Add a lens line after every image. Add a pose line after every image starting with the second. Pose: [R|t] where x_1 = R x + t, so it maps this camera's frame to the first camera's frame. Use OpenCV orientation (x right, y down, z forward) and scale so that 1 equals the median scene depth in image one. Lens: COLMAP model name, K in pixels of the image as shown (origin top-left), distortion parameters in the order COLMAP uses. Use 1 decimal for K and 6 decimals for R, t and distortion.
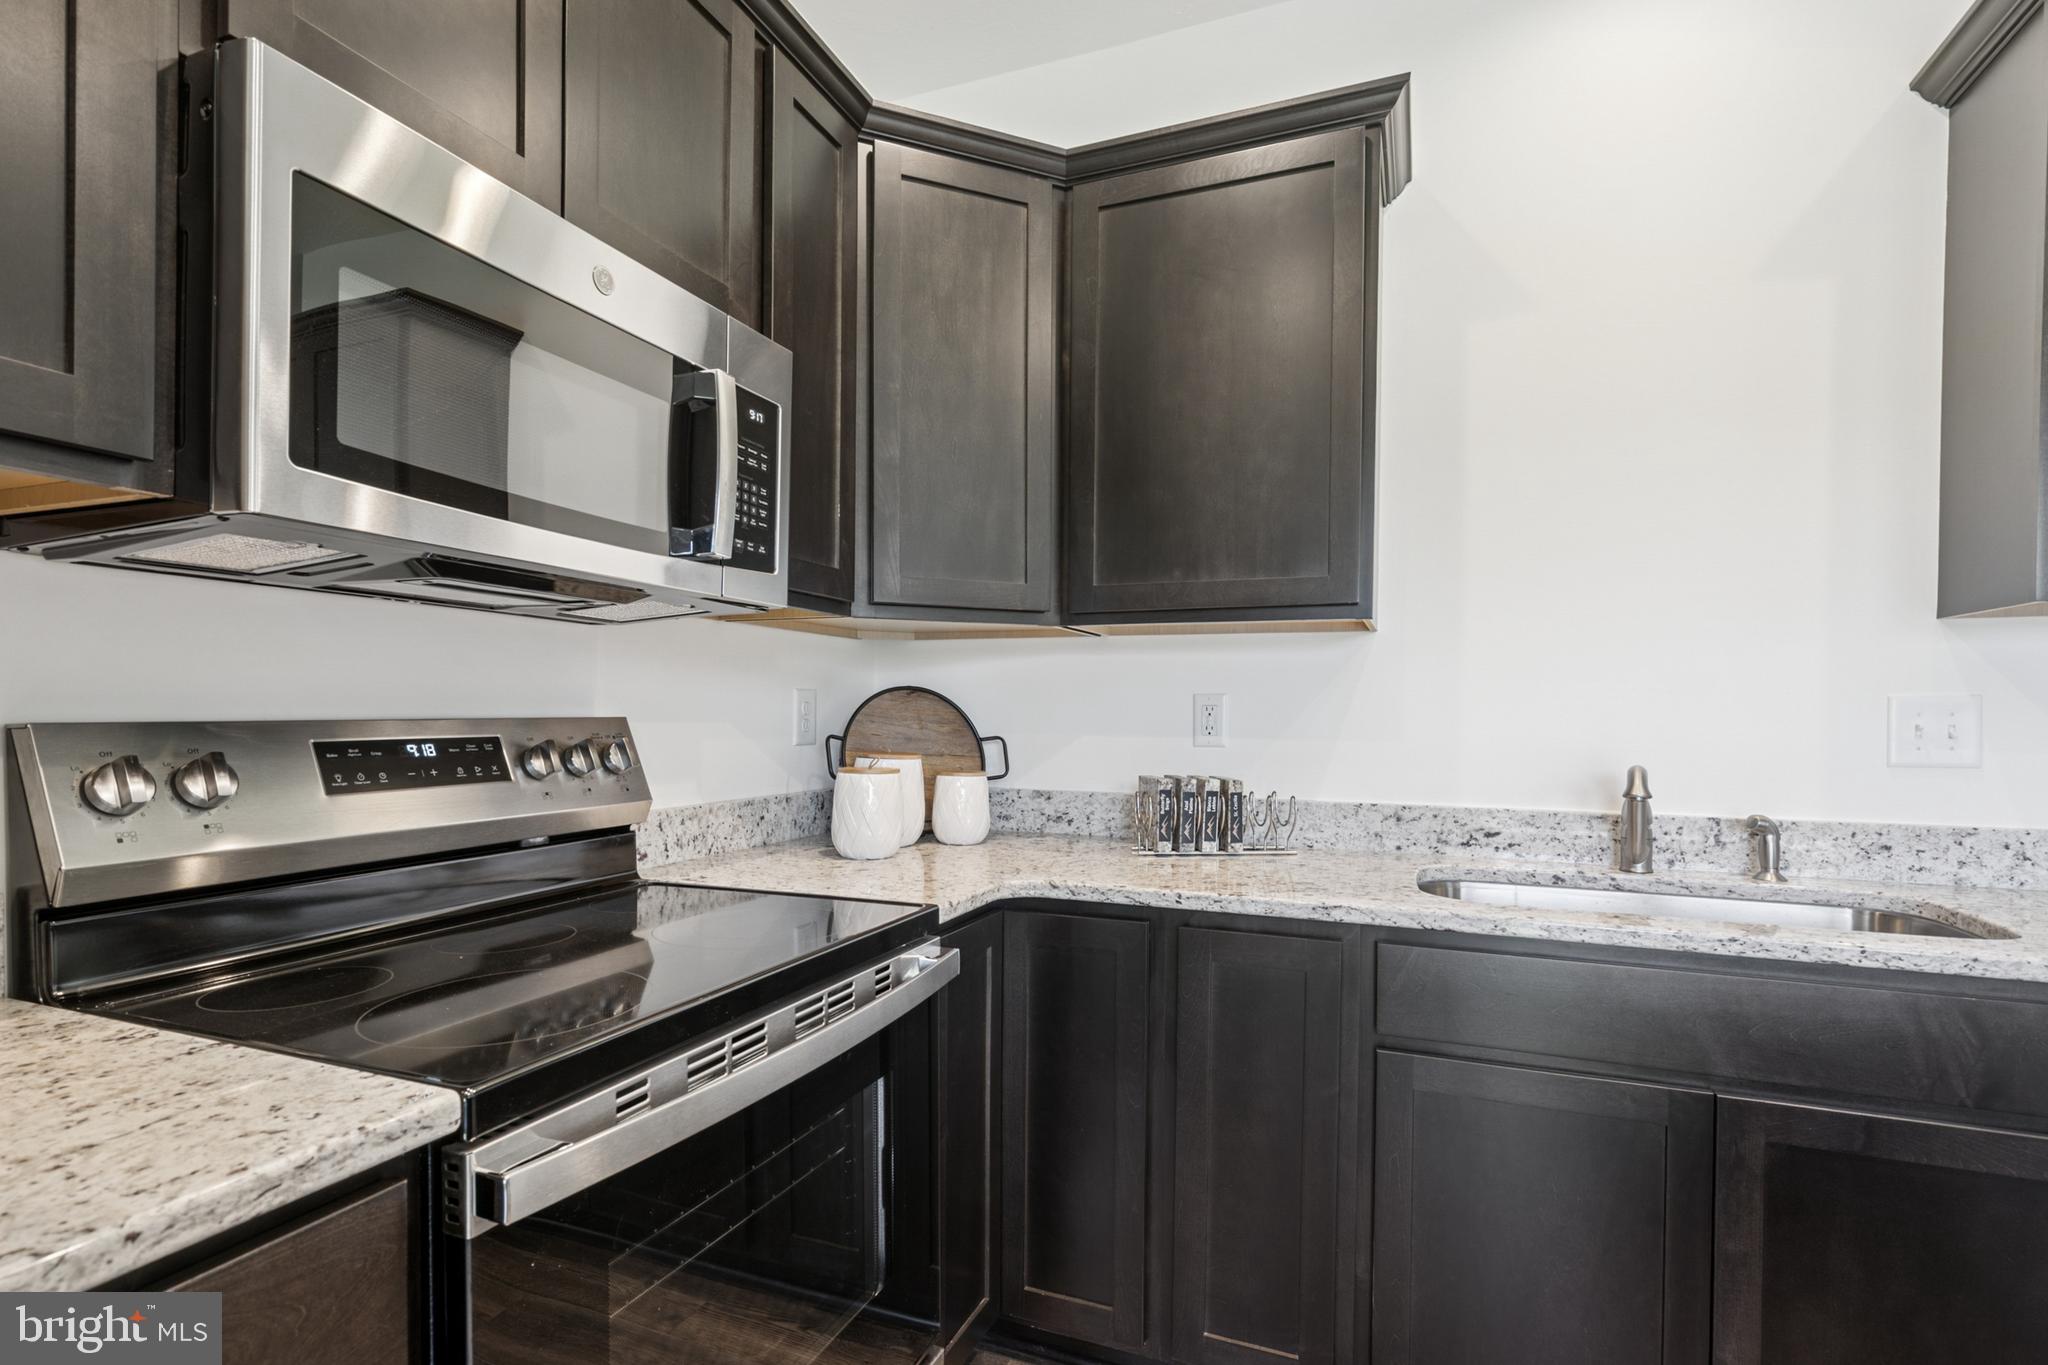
lens RADIAL K [[960.9, 0, 1021.9], [0, 960.9, 688.4], [0, 0, 1]] dist [0.002226, 0.000526]
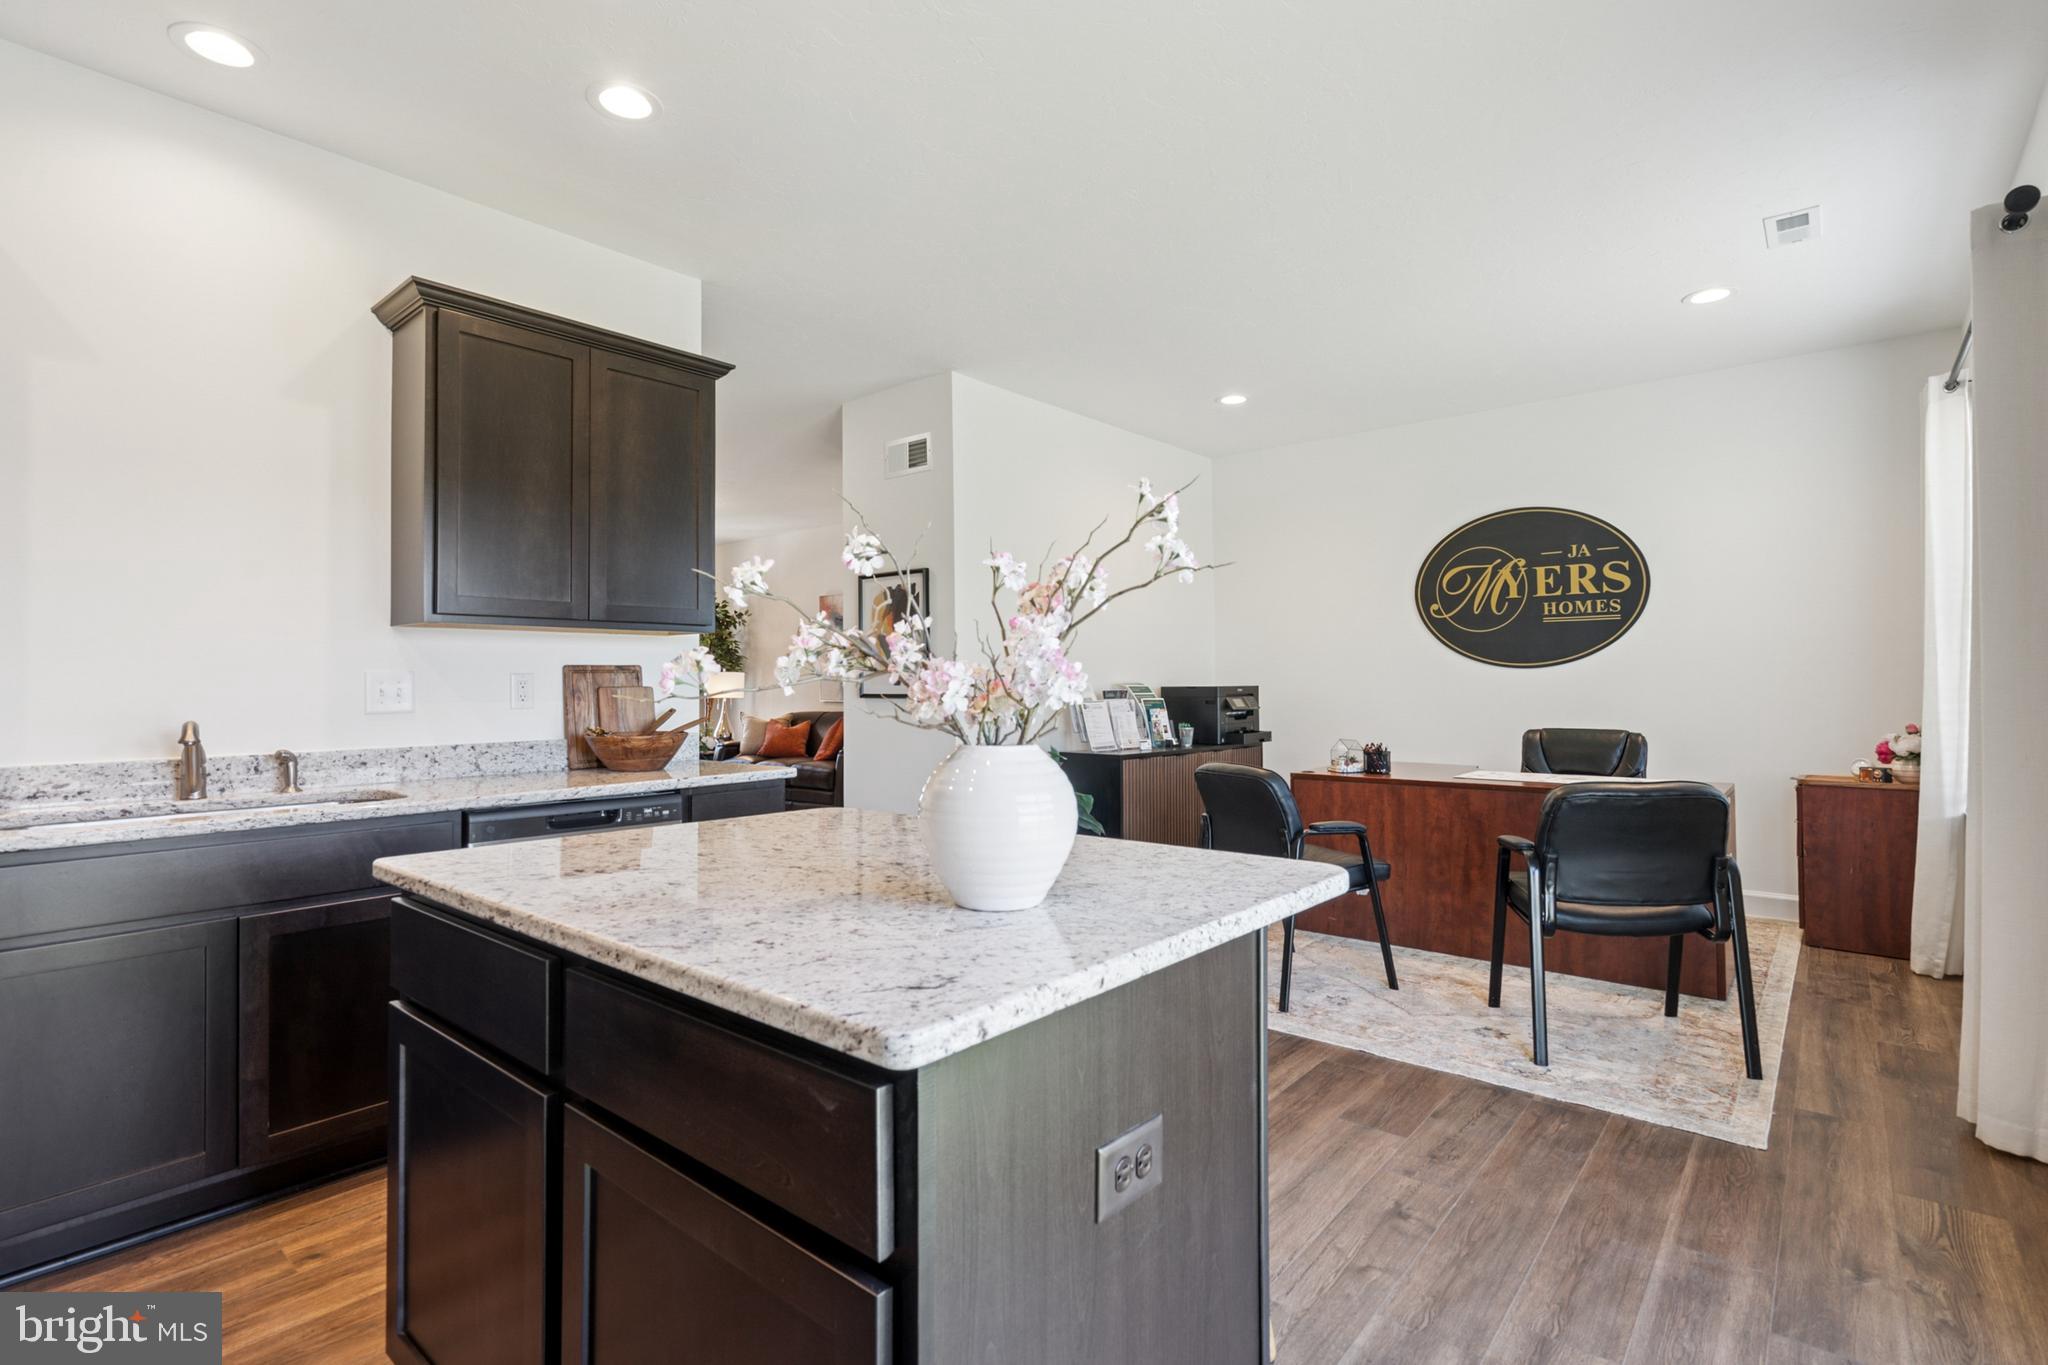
lens RADIAL K [[960.9, 0, 1021.9], [0, 960.9, 688.4], [0, 0, 1]] dist [0.002226, 0.000526]
pose [[0.319004, -0.018095, 0.947581, -0.298445], [-0.013630, 0.999627, 0.023677, -0.017748], [-0.947655, -0.020469, 0.318638, -0.582085]]
